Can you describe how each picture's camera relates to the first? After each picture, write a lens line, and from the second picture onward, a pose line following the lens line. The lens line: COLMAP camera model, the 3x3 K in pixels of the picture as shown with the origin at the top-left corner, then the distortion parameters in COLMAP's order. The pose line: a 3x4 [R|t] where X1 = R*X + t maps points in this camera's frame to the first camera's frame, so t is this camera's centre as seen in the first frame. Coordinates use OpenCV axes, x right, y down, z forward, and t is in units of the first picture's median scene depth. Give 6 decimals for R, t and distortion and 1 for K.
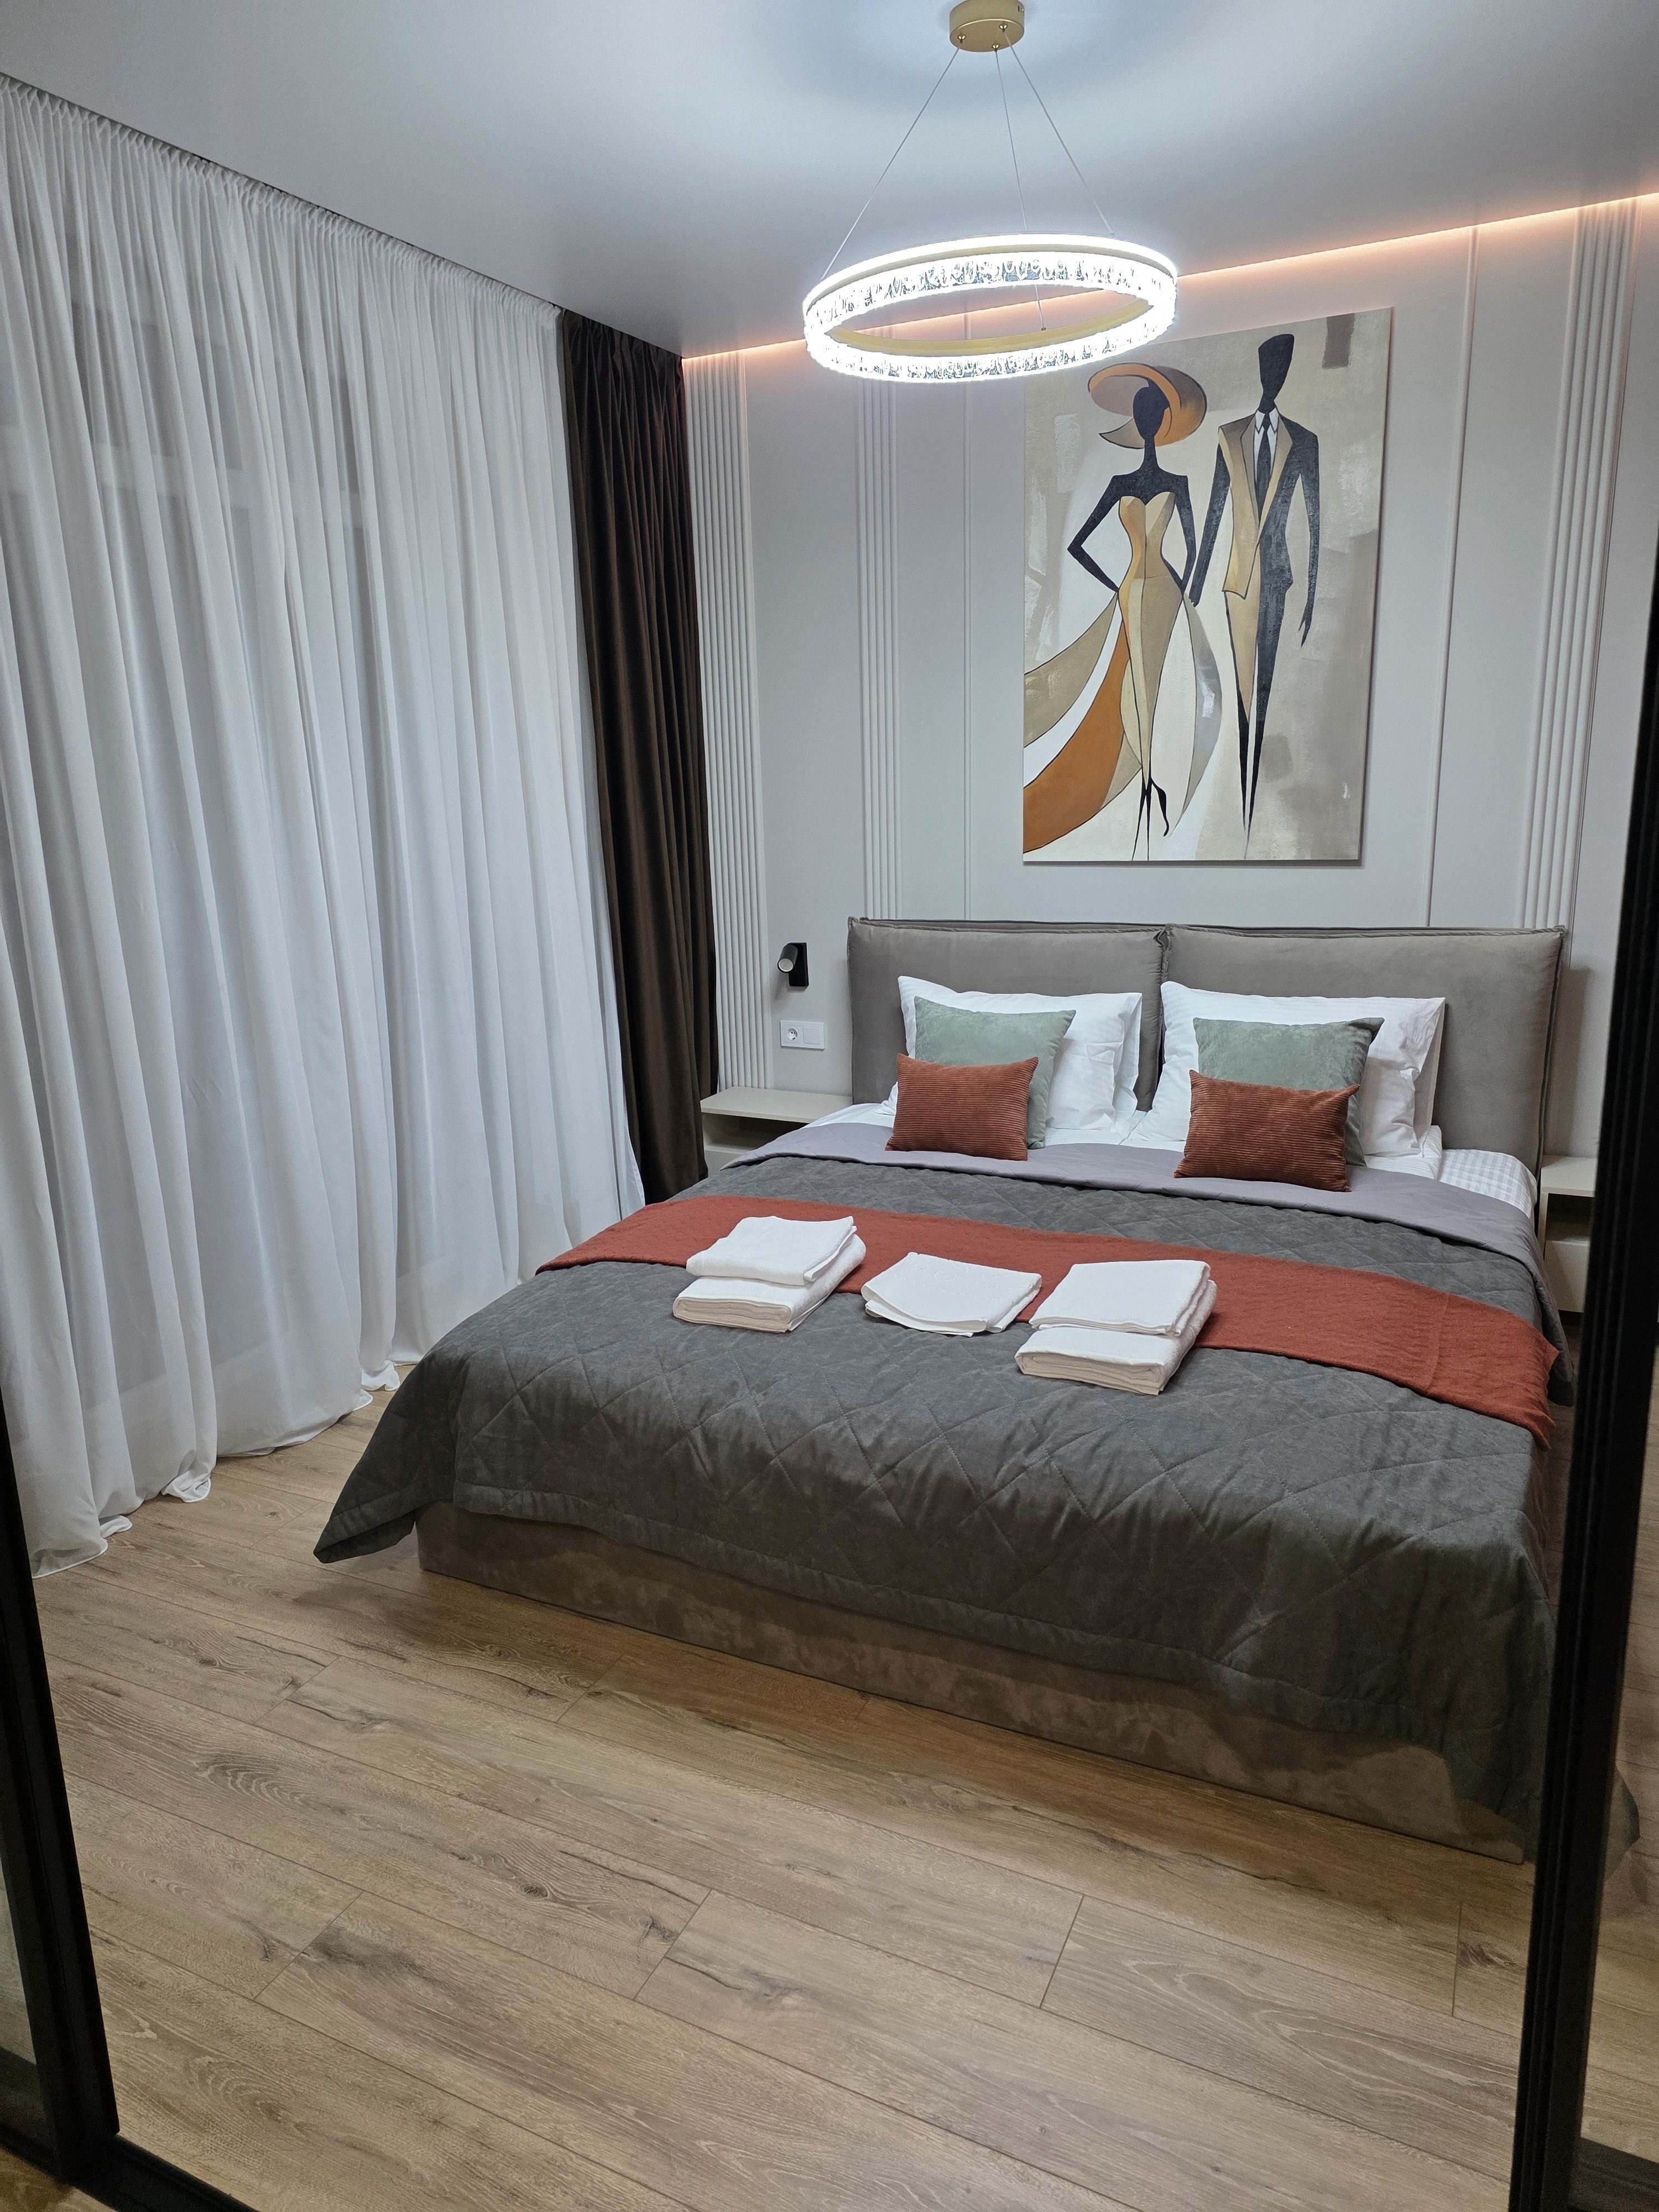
lens RADIAL K [[1483.9, 0, 829.5], [0, 1483.9, 1106.0], [0, 0, 1]] dist [0.071619, -0.064757]
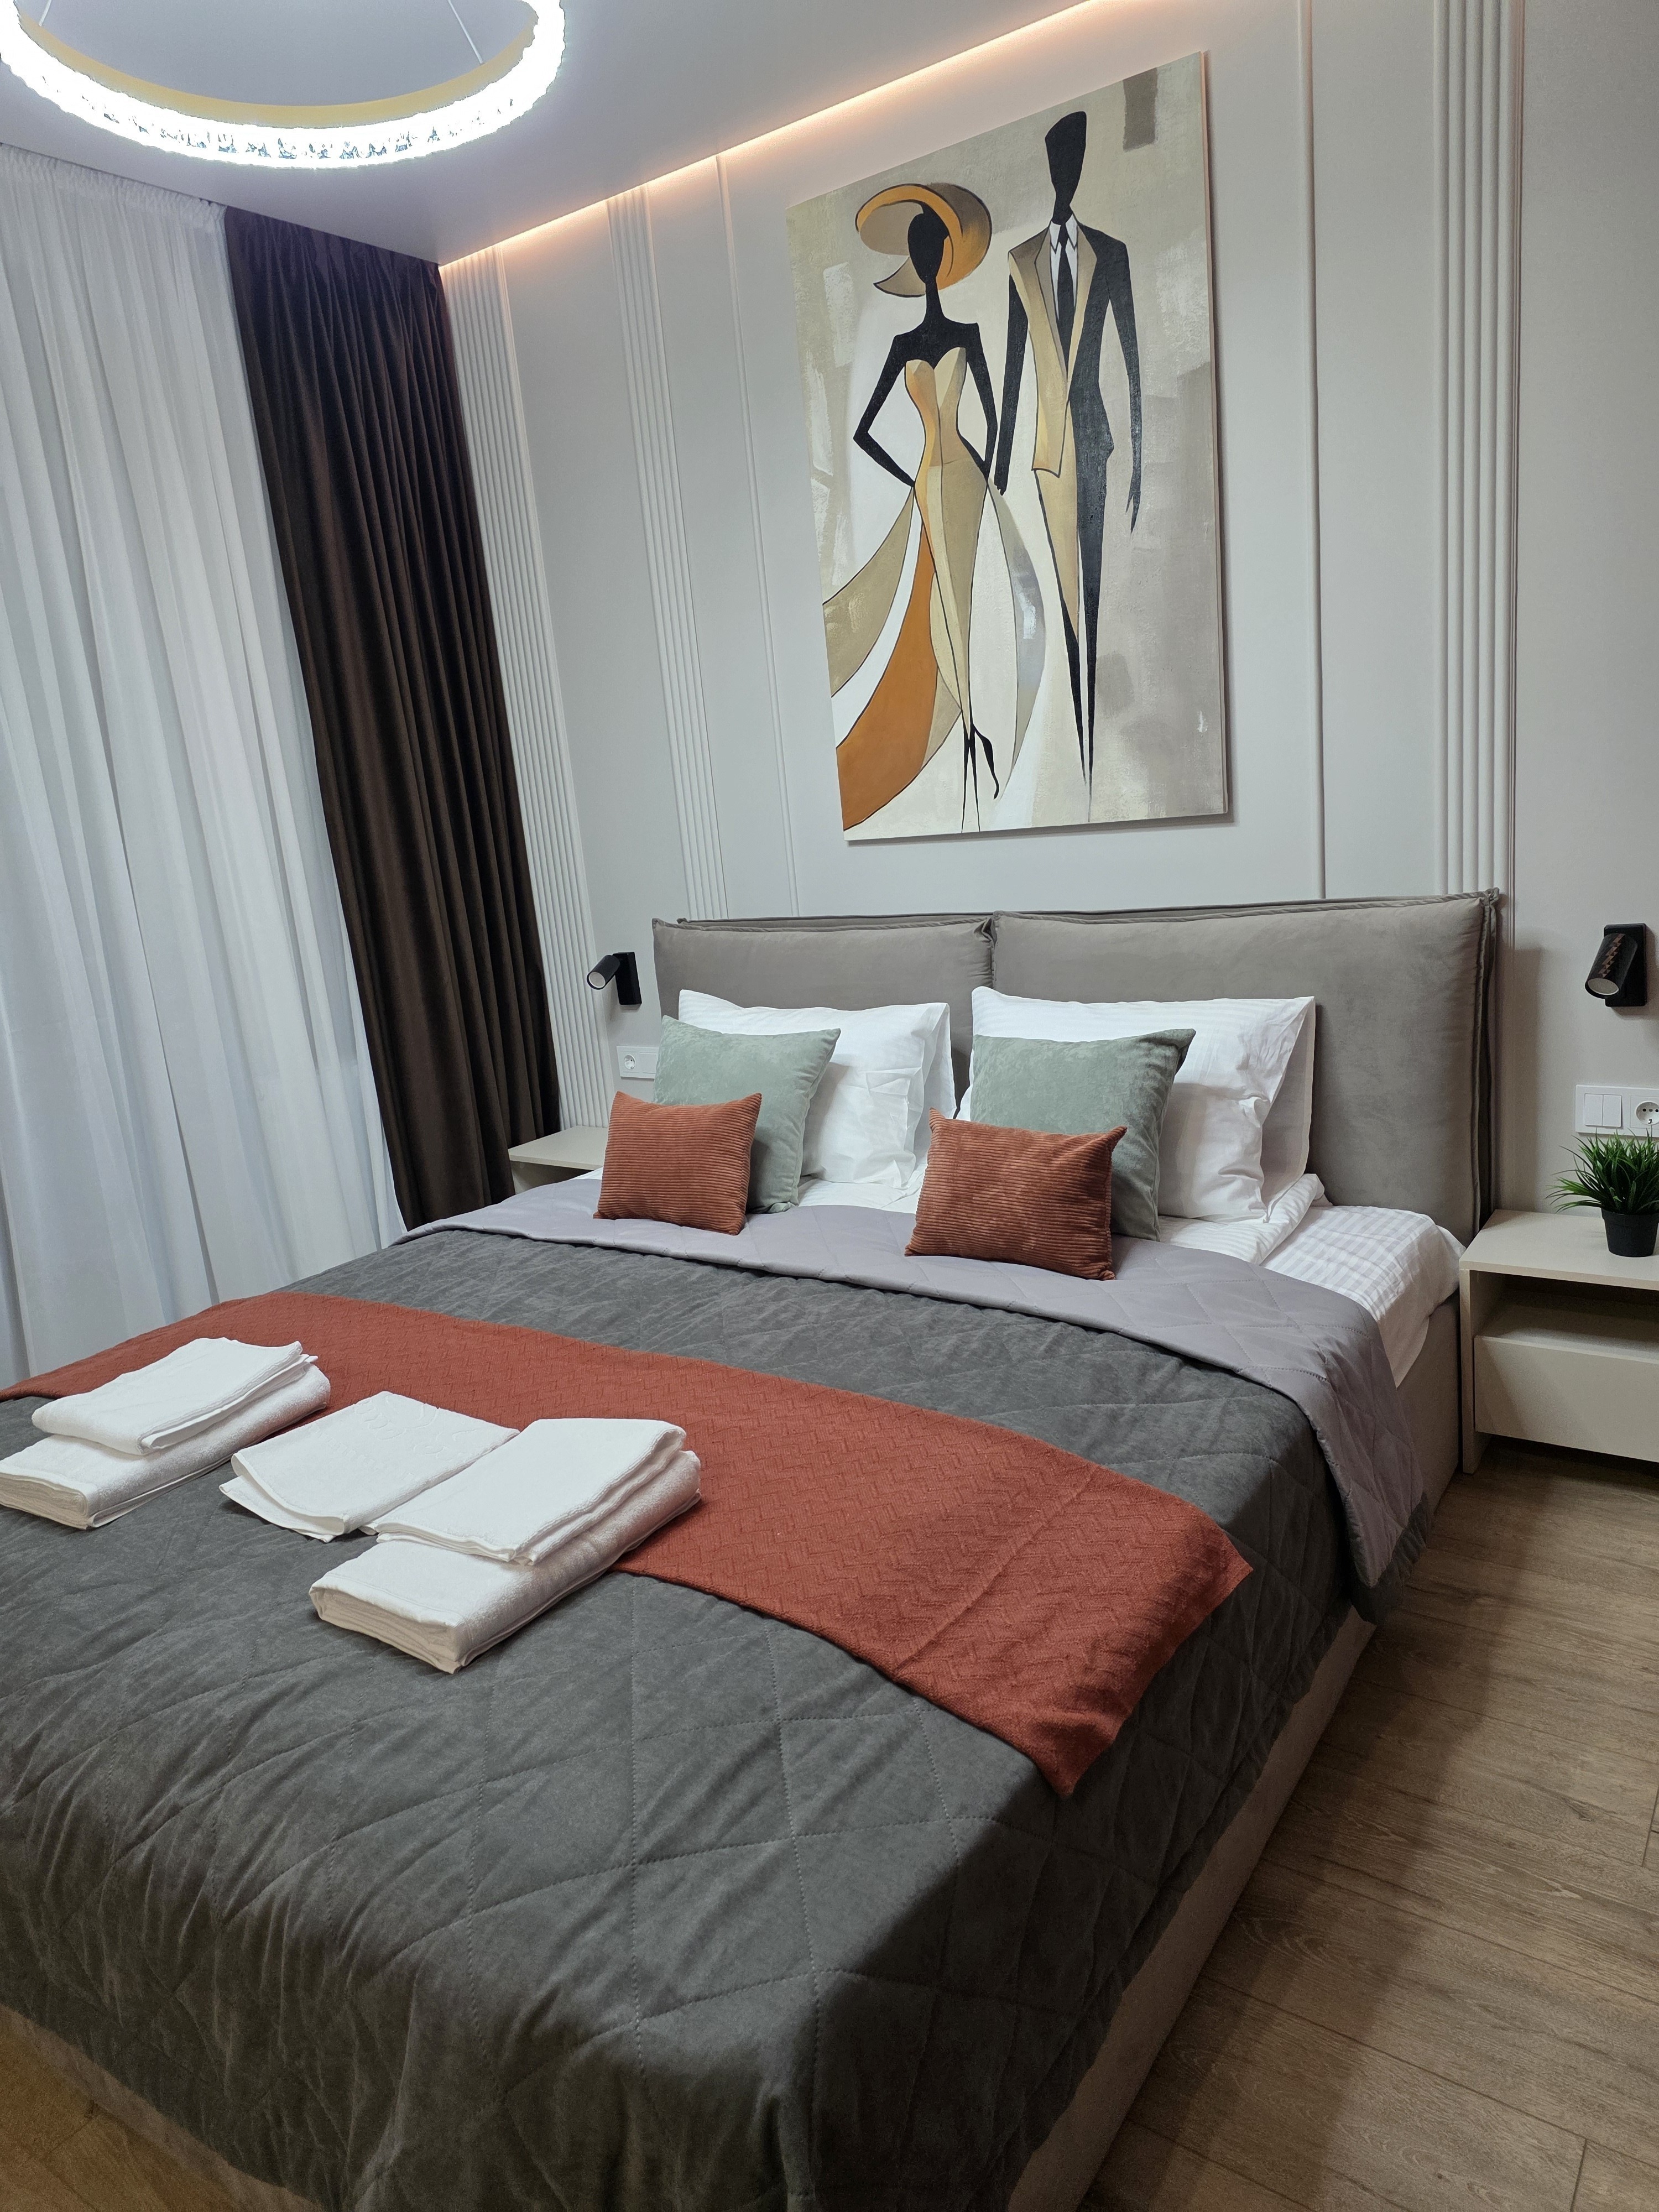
lens RADIAL K [[1479.1, 0, 867.9], [0, 1479.1, 1087.9], [0, 0, 1]] dist [0.075146, -0.063959]
pose [[0.986473, -0.027612, -0.161581, 0.316468], [0.024964, 0.999519, -0.018397, -0.020702], [0.162012, 0.014115, 0.986688, 0.263509]]
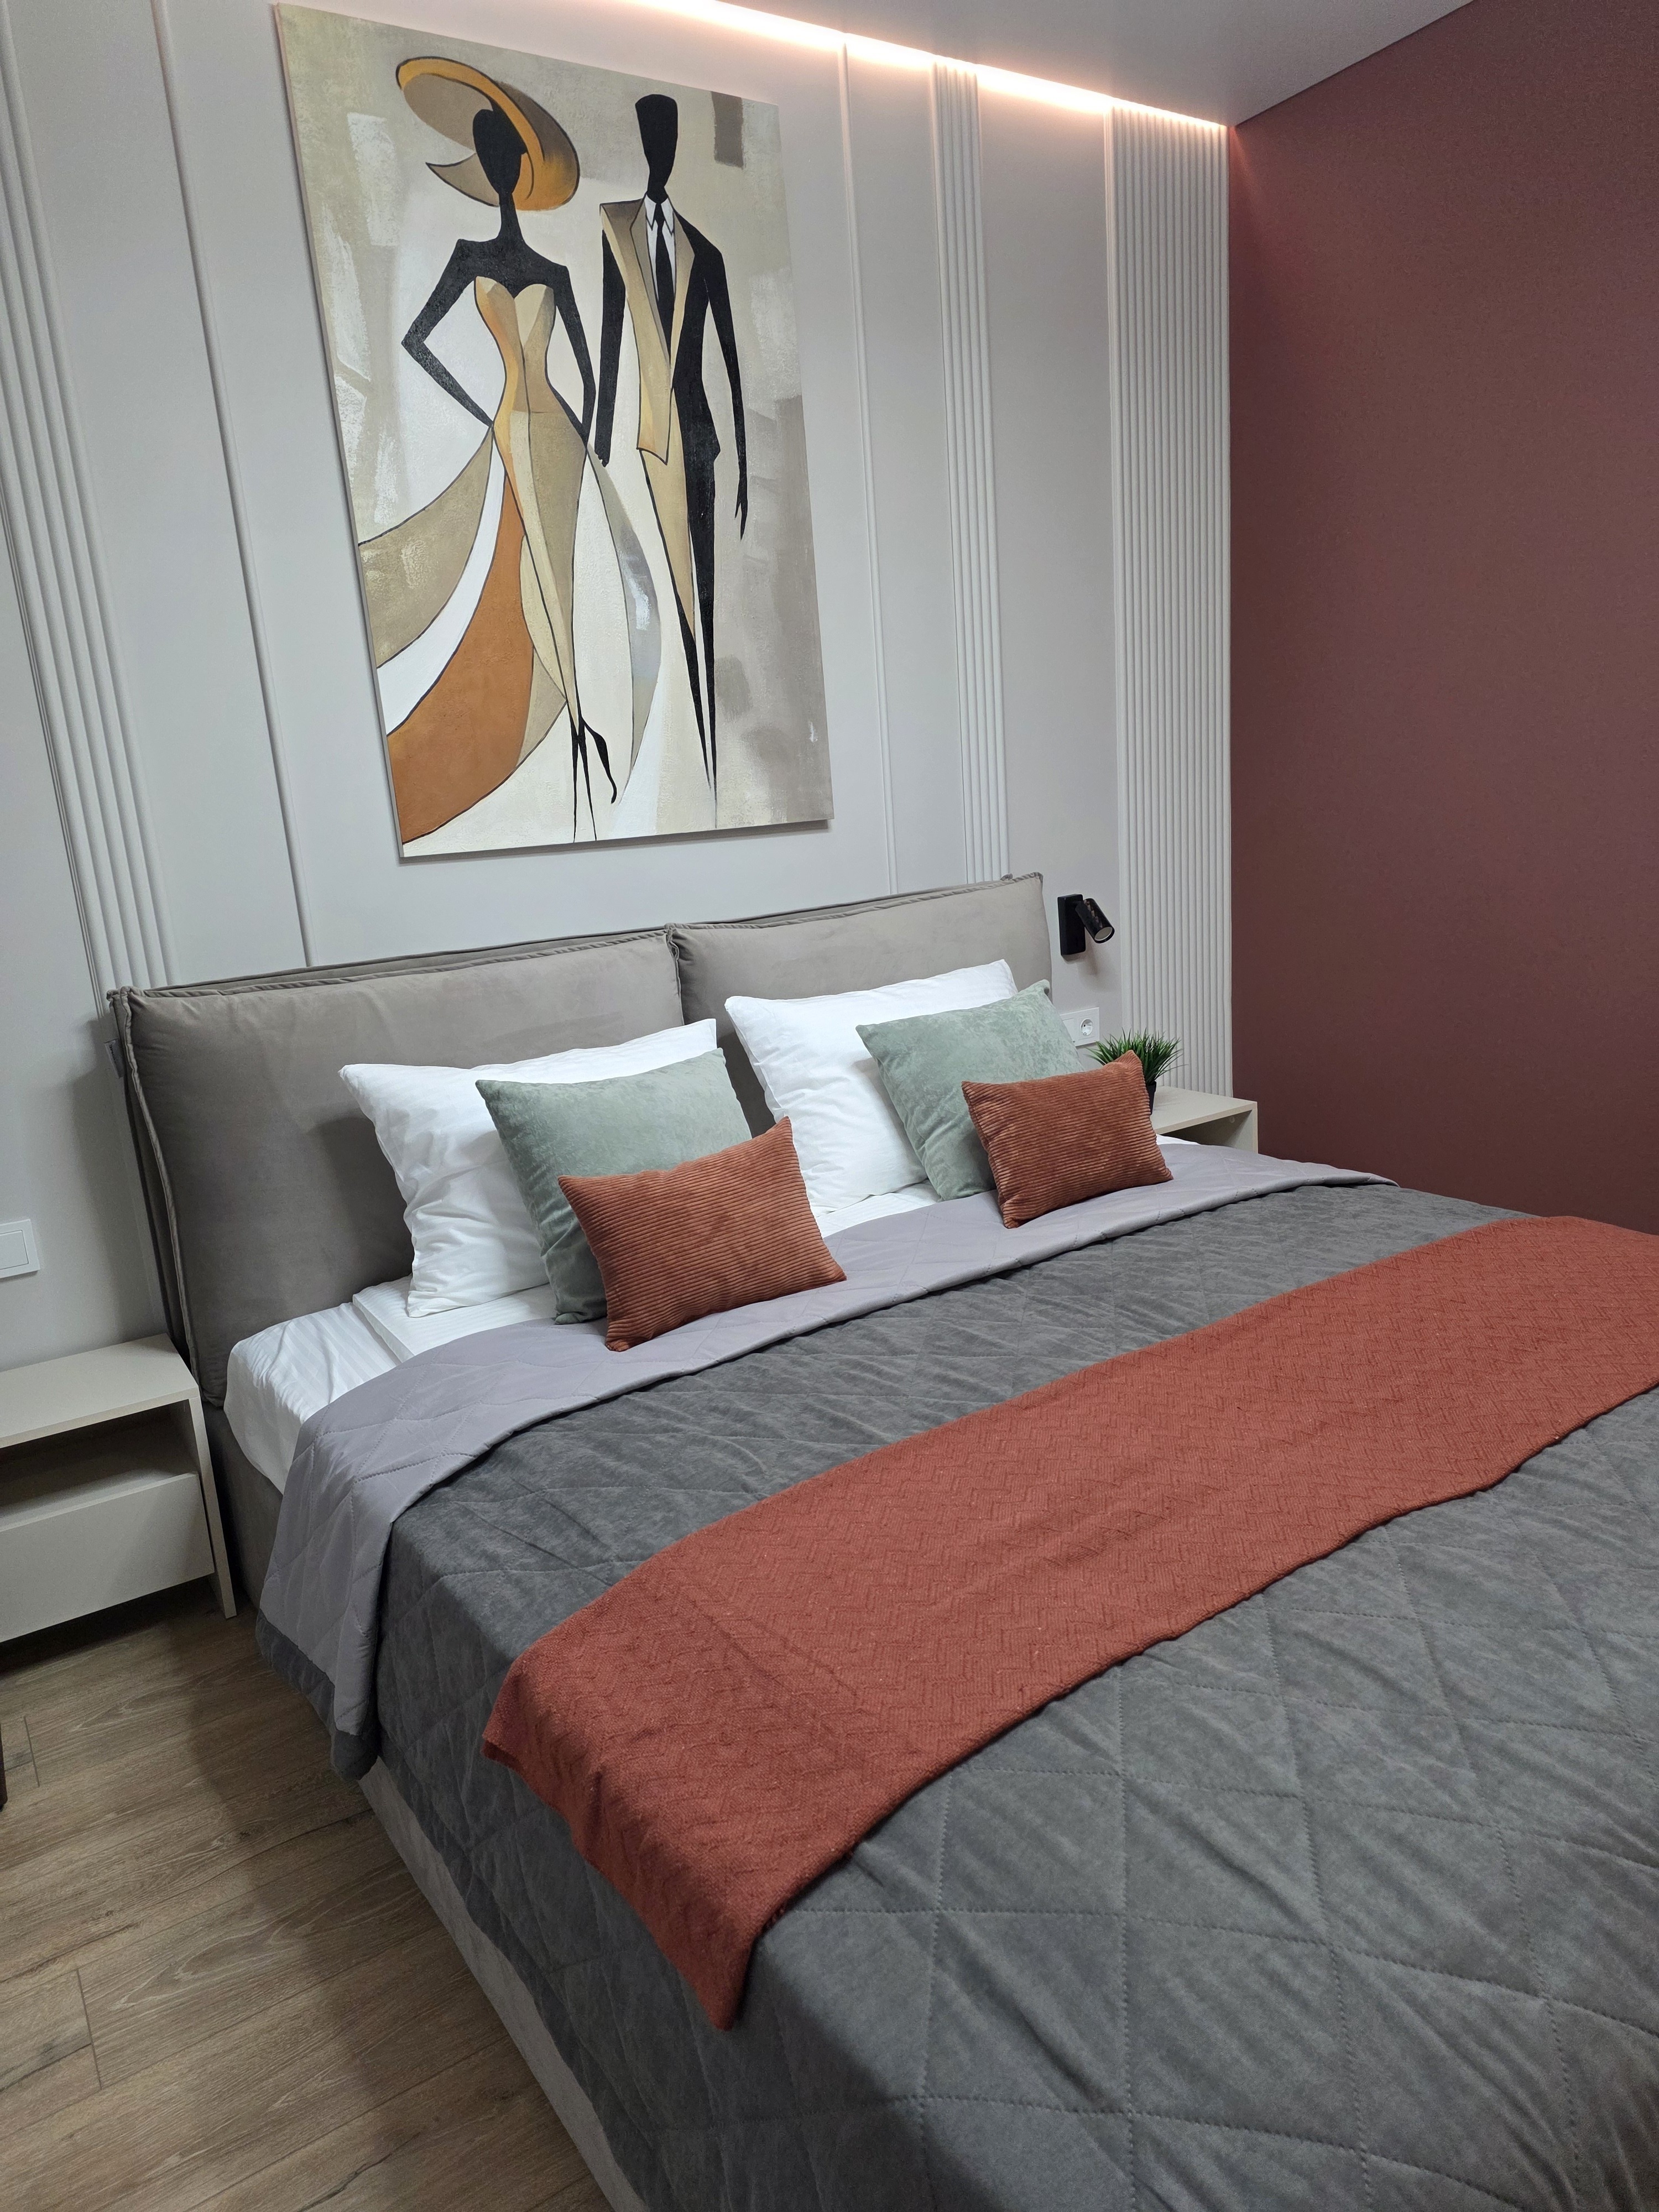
lens RADIAL K [[1481.7, 0, 835.5], [0, 1481.7, 1112.2], [0, 0, 1]] dist [0.059685, -0.042943]
pose [[0.515411, -0.191913, 0.835177, -0.362580], [0.254427, 0.964924, 0.064713, -0.069883], [-0.818302, 0.179138, 0.546161, 0.642346]]
